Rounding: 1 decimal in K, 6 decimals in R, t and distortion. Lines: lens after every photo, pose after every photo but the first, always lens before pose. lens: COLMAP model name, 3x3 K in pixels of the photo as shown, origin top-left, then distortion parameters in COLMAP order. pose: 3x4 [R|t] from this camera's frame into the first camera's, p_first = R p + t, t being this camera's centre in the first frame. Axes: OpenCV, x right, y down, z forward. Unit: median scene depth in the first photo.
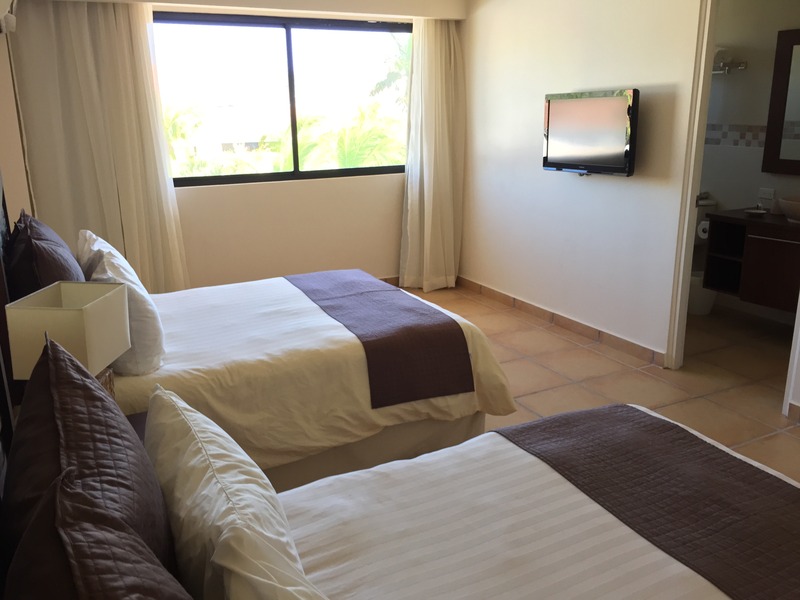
lens RADIAL K [[691.9, 0, 401.0], [0, 691.9, 300.0], [0, 0, 1]] dist [0.057749, 0.003553]
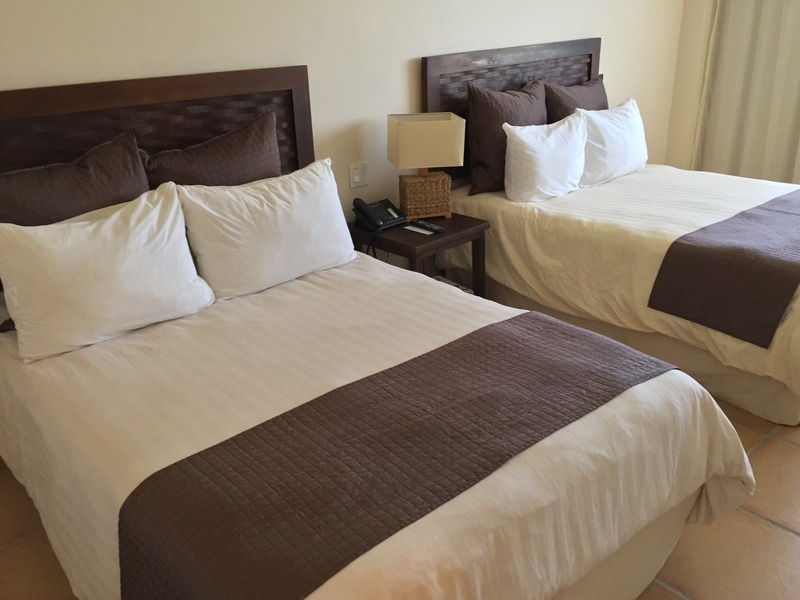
lens RADIAL K [[691.9, 0, 400.7], [0, 691.9, 299.3], [0, 0, 1]] dist [0.057749, 0.003553]
pose [[0.236687, 0.375190, -0.896221, 0.777739], [-0.237823, 0.916743, 0.320973, -0.088887], [0.942029, 0.137171, 0.306210, 0.374442]]
